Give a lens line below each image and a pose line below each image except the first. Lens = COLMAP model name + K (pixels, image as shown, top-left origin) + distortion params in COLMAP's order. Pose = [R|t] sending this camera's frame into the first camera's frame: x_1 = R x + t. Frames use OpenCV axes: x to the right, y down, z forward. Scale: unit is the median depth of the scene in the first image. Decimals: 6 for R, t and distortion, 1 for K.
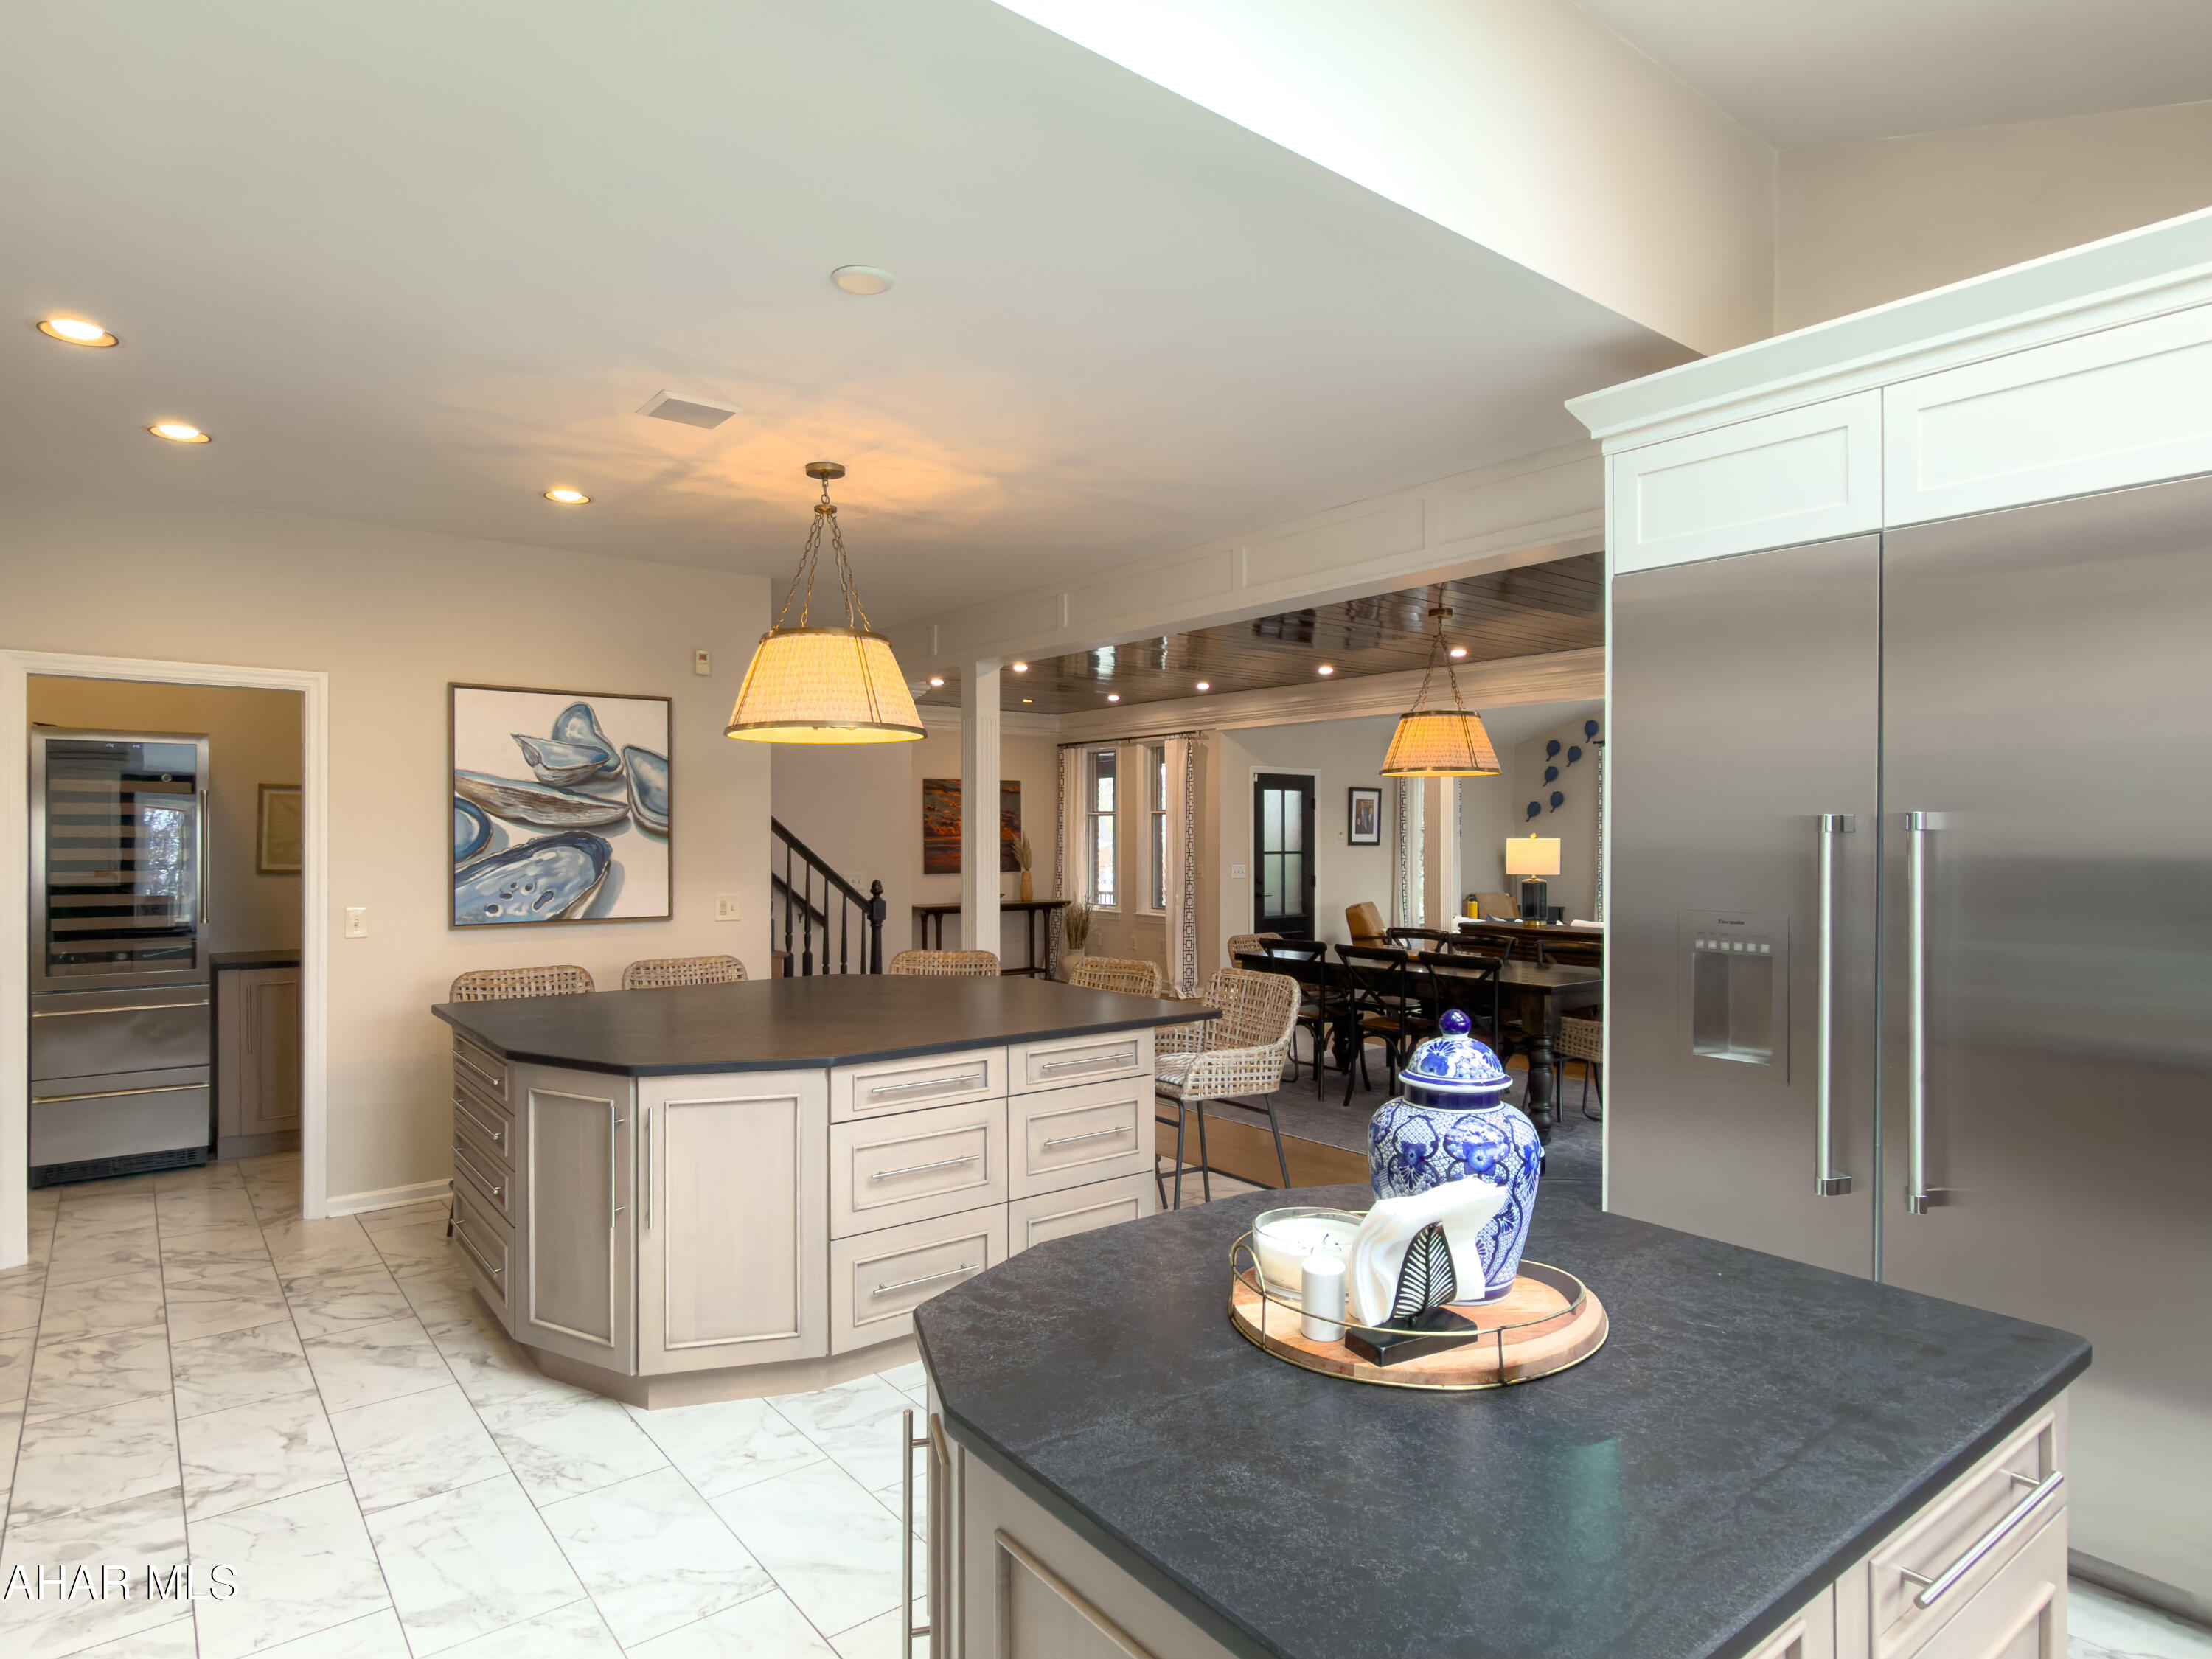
lens RADIAL K [[1256.5, 0, 1119.4], [0, 1256.5, 839.5], [0, 0, 1]] dist [0.010990, -0.004430]
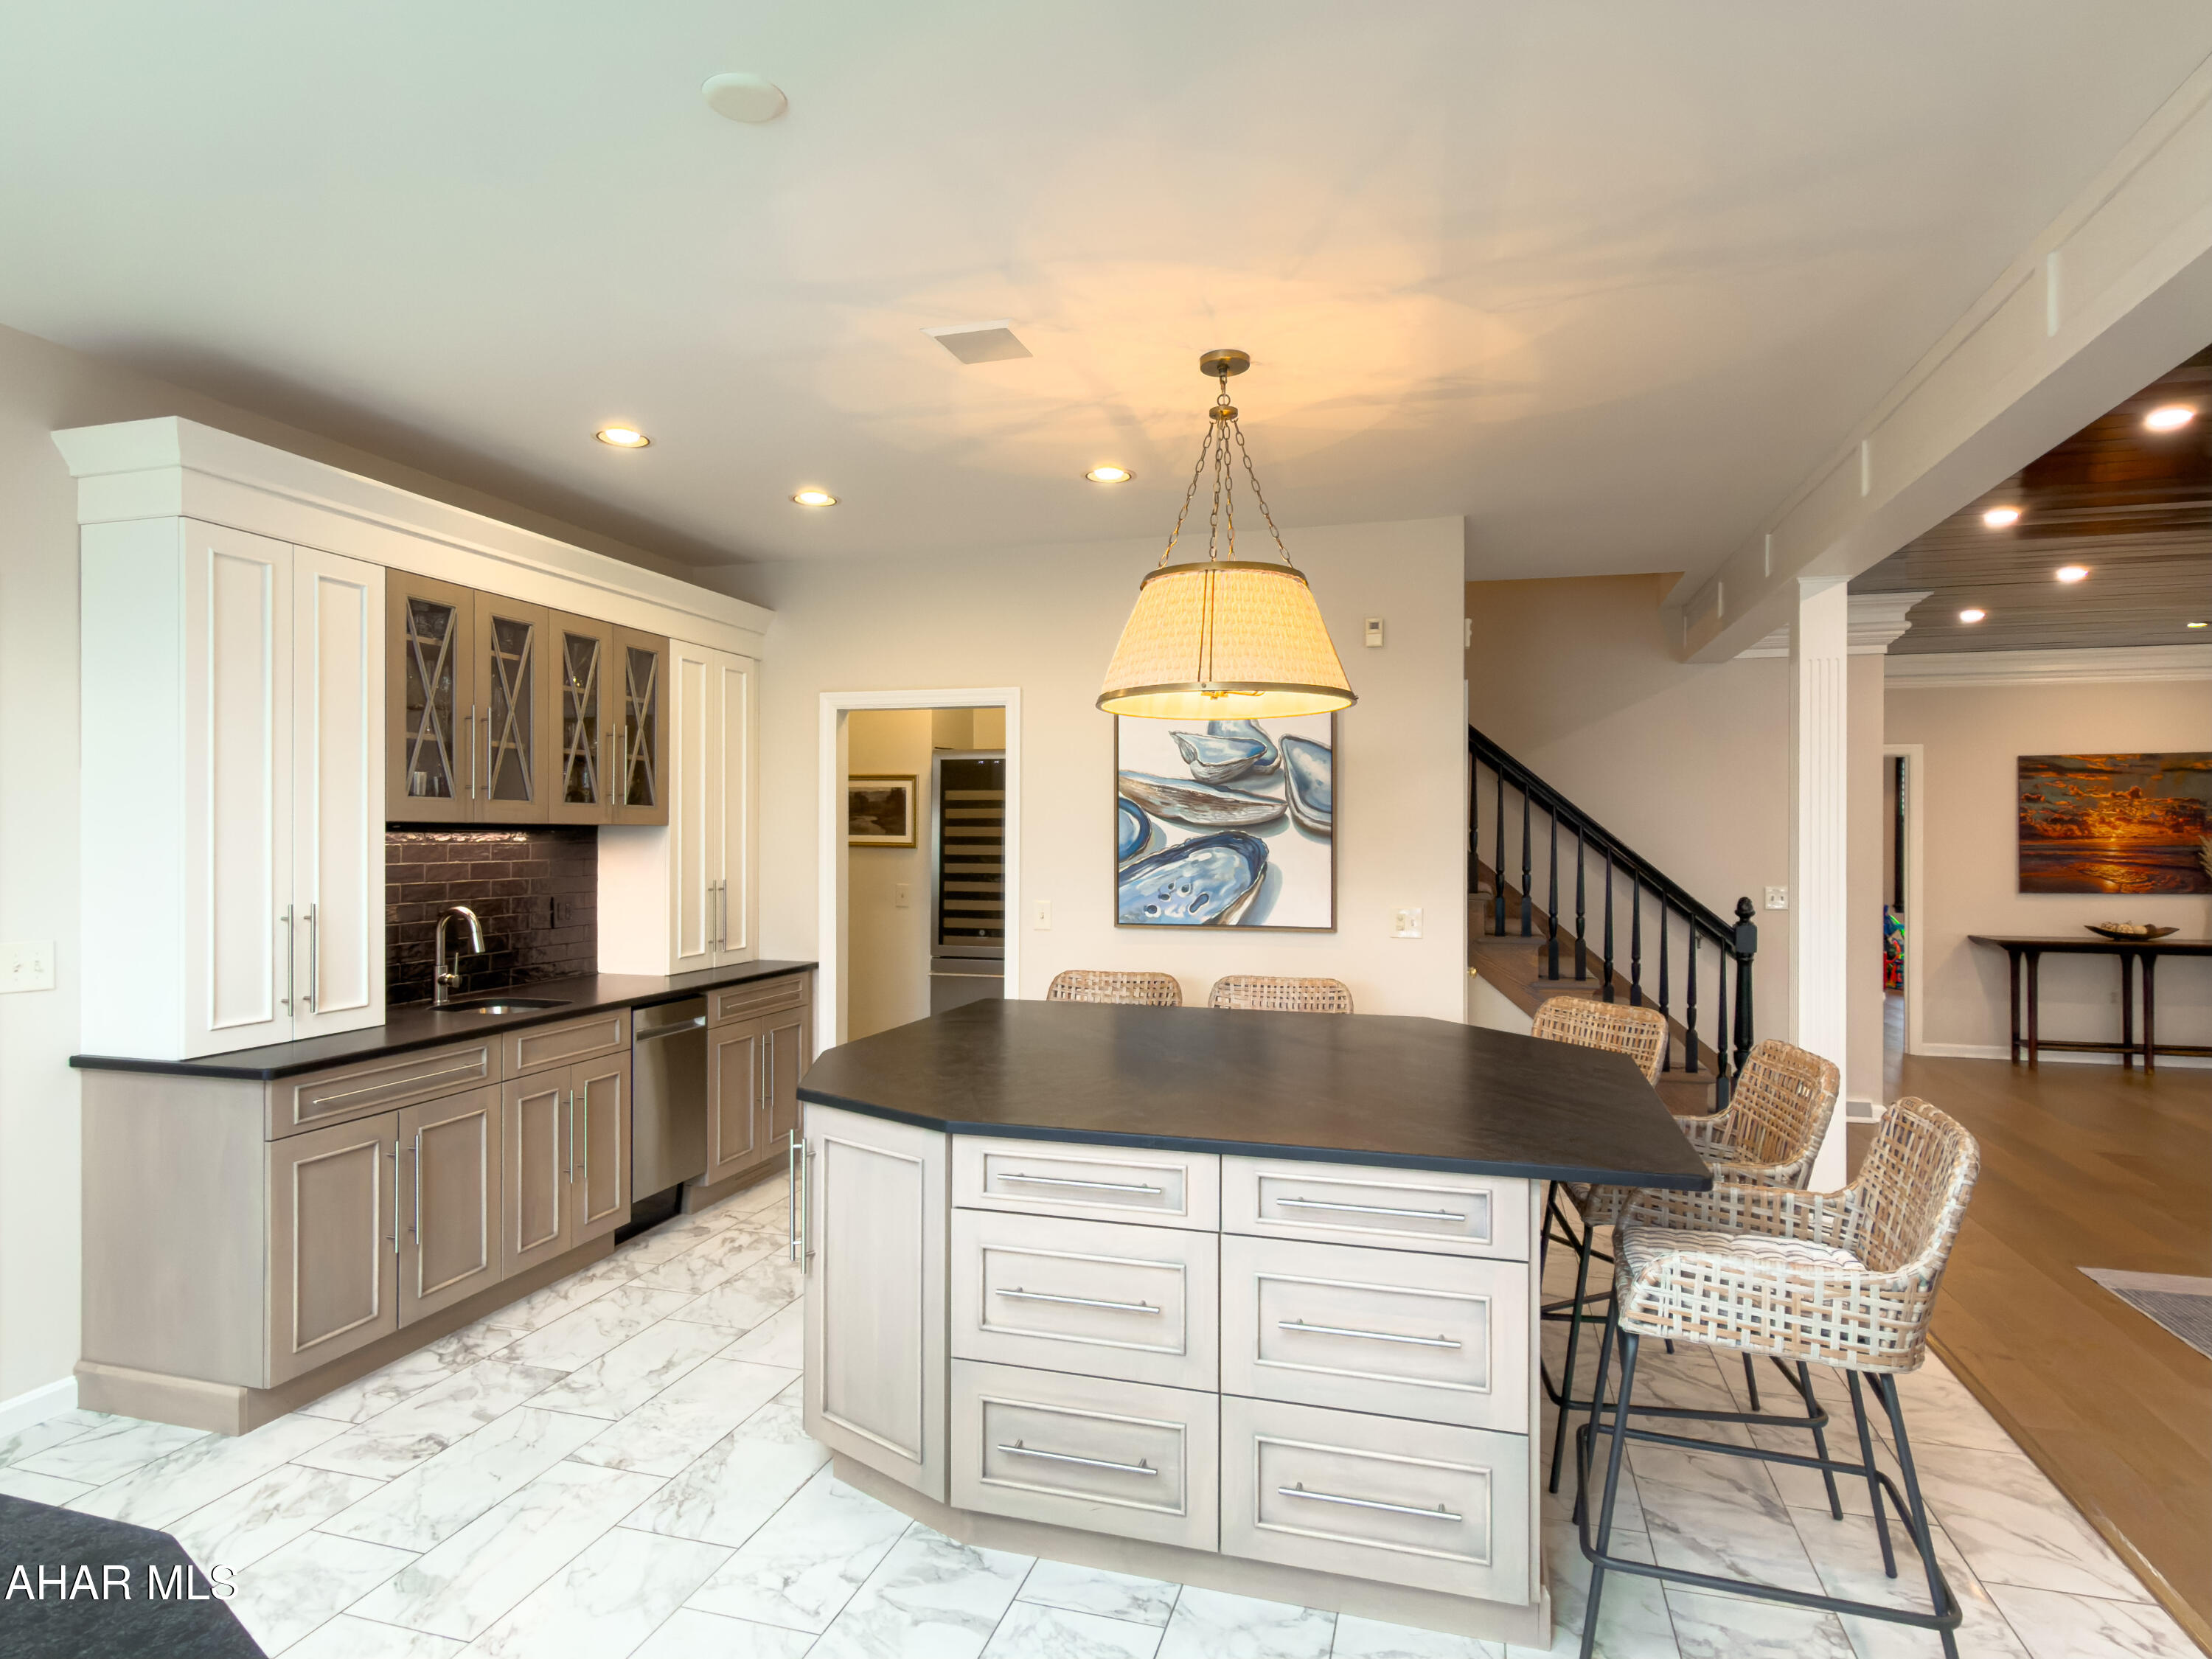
lens RADIAL K [[1256.5, 0, 1068.8], [0, 1256.5, 839.3], [0, 0, 1]] dist [0.010990, -0.004430]
pose [[0.565121, 0.003935, -0.824999, 0.274553], [-0.005241, 0.999986, 0.001180, -0.000784], [0.824992, 0.003657, 0.565133, 0.378529]]
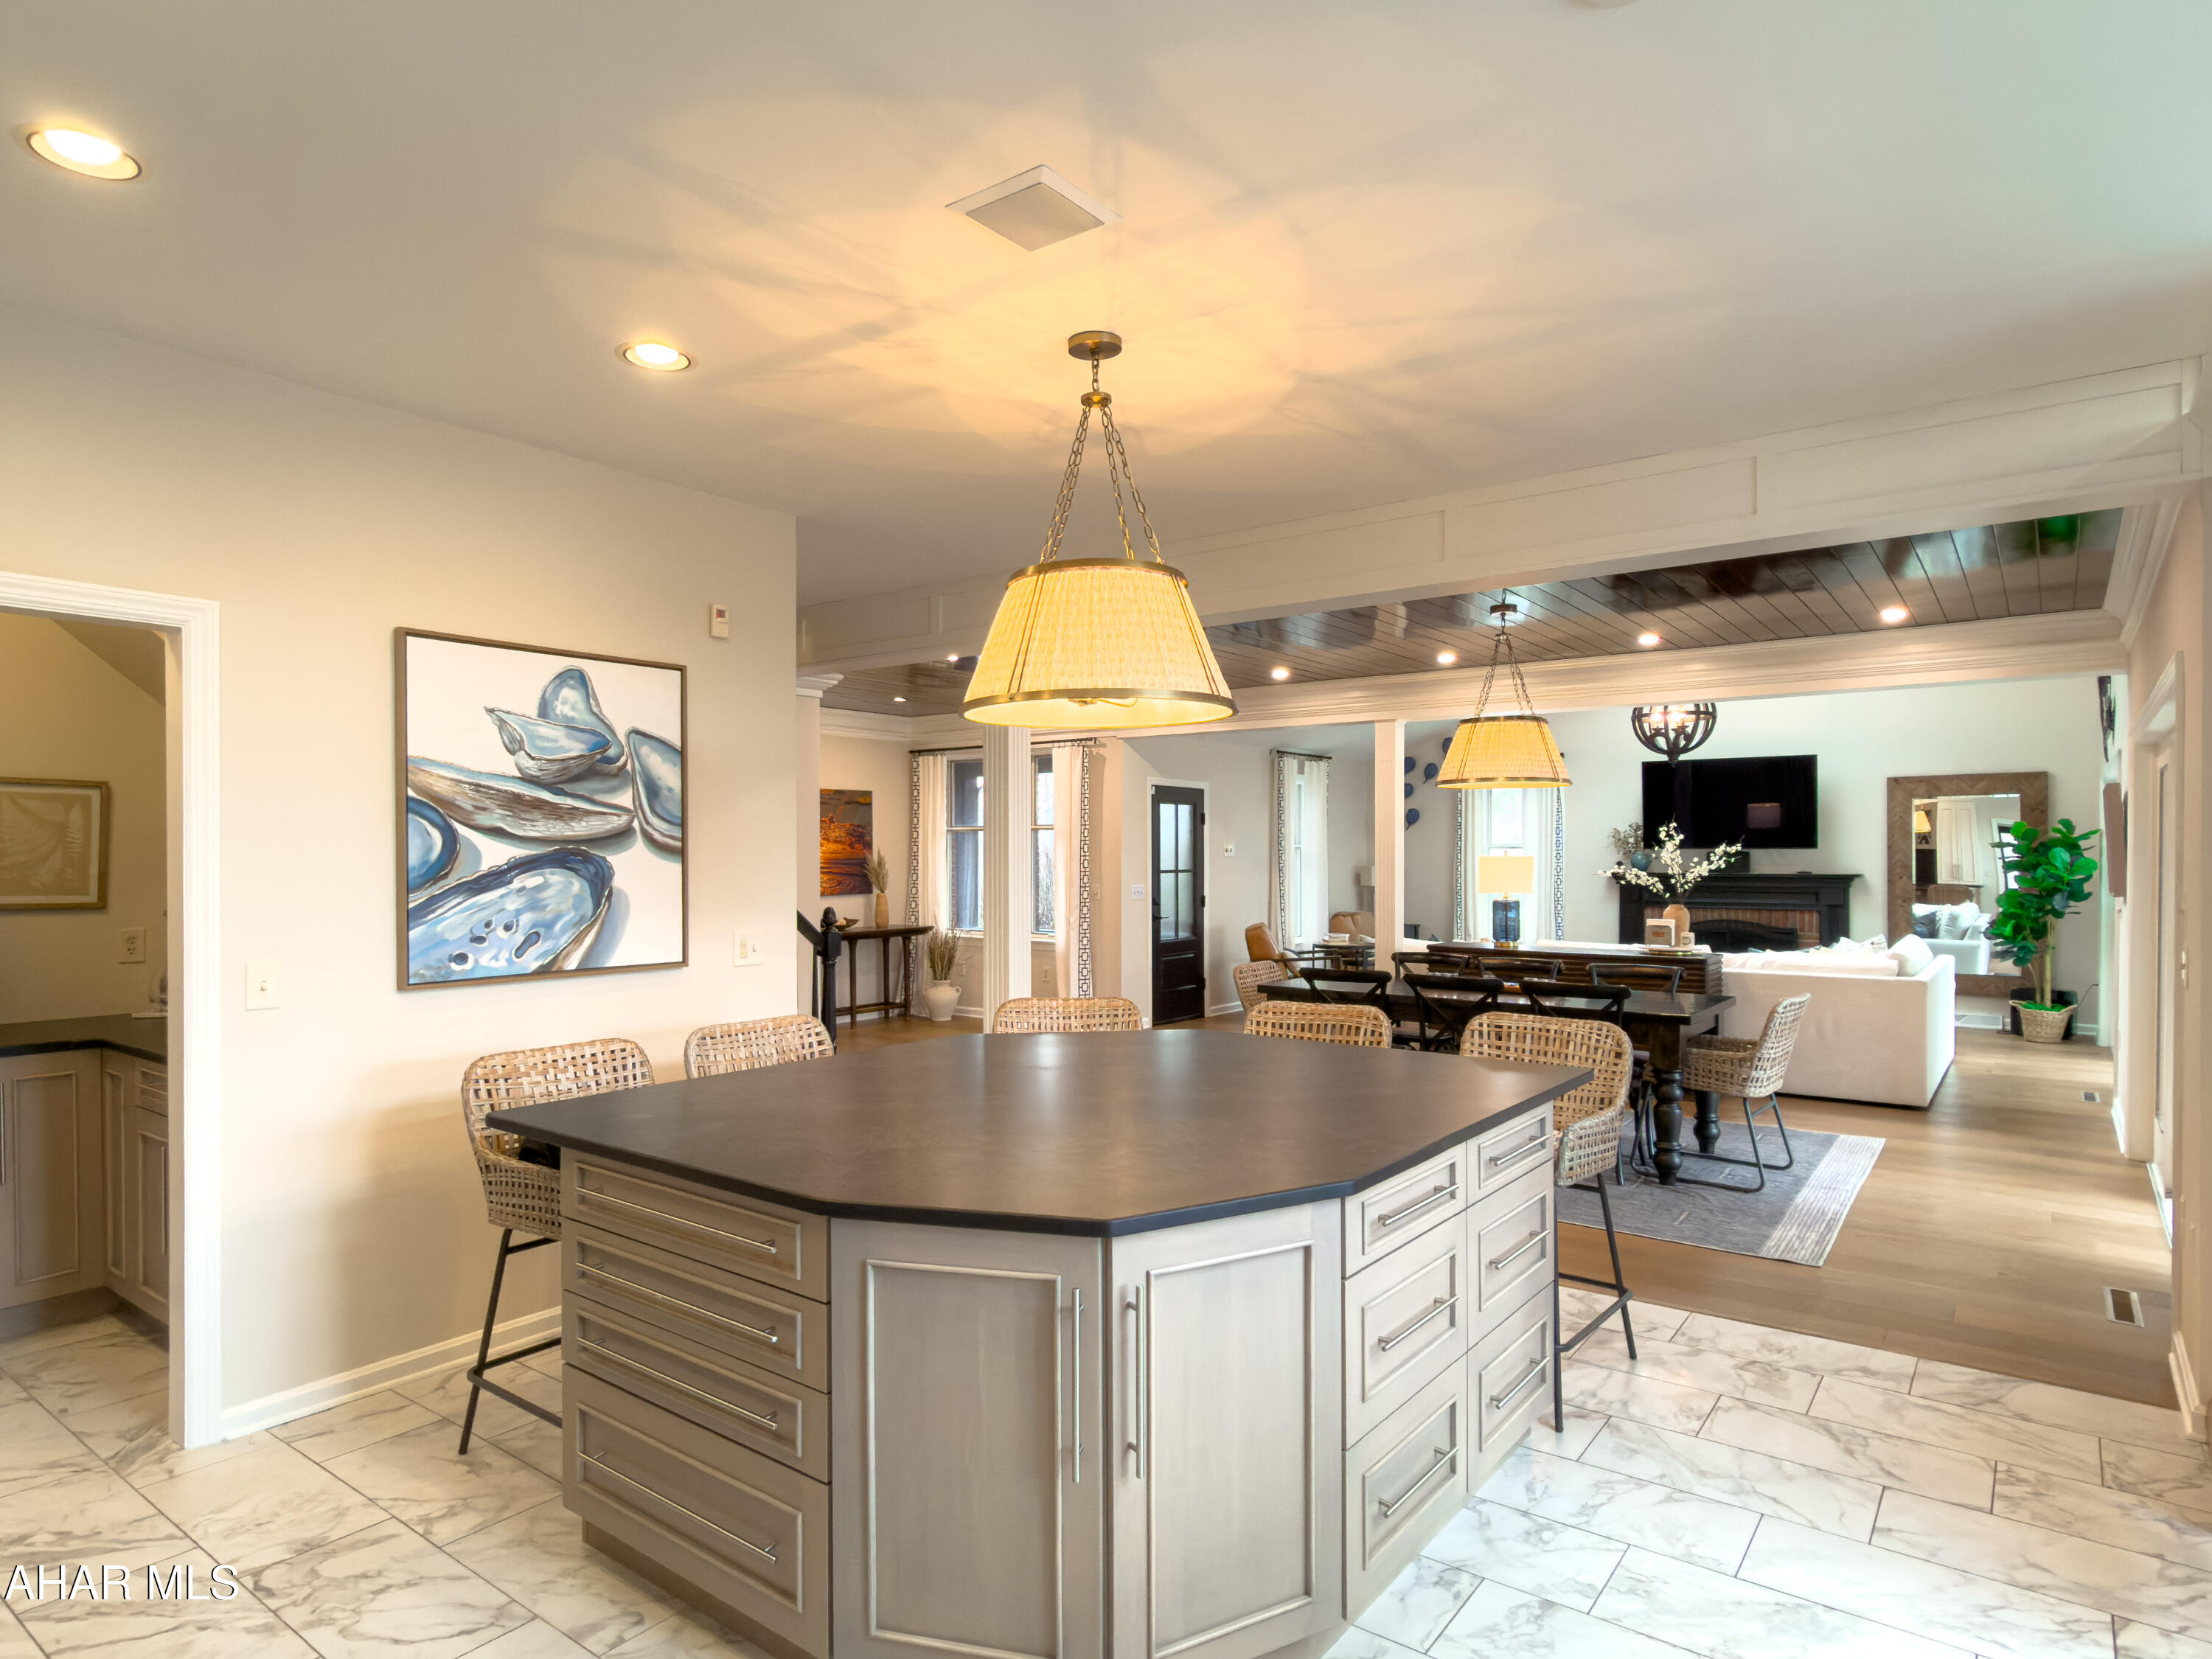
lens RADIAL K [[1256.5, 0, 1127.8], [0, 1256.5, 868.1], [0, 0, 1]] dist [0.010990, -0.004430]
pose [[0.966289, -0.003585, 0.257433, -0.313907], [0.001325, 0.999959, 0.008948, -0.000524], [-0.257455, -0.008306, 0.966255, 0.231105]]
